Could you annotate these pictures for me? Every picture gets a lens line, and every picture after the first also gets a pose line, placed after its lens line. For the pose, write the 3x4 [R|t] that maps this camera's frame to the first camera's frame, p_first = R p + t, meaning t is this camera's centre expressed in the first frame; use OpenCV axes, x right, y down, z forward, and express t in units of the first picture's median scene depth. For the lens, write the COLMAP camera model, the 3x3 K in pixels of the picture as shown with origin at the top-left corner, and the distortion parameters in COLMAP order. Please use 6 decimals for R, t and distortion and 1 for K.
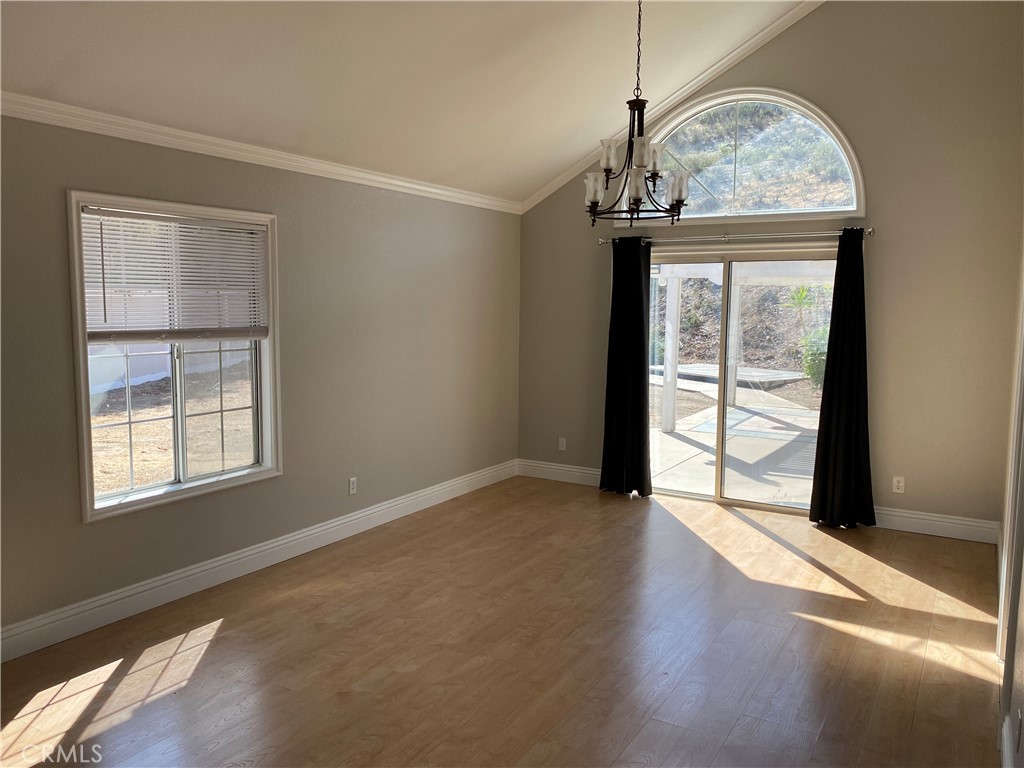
lens RADIAL K [[769.5, 0, 499.0], [0, 769.5, 376.0], [0, 0, 1]] dist [0.050520, -0.106556]
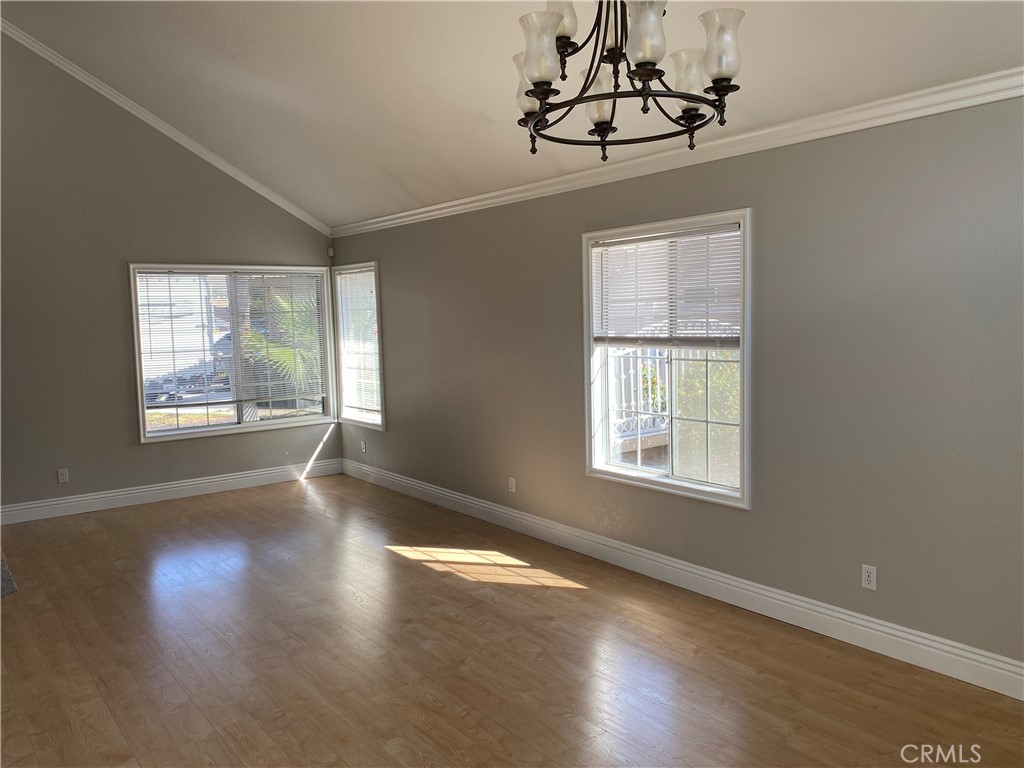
lens RADIAL K [[769.5, 0, 499.0], [0, 769.5, 376.0], [0, 0, 1]] dist [0.050520, -0.106556]
pose [[-0.351154, 0.080051, -0.932890, 0.742879], [-0.063581, 0.992000, 0.109056, -0.117618], [0.934157, 0.097610, -0.343255, 1.248201]]
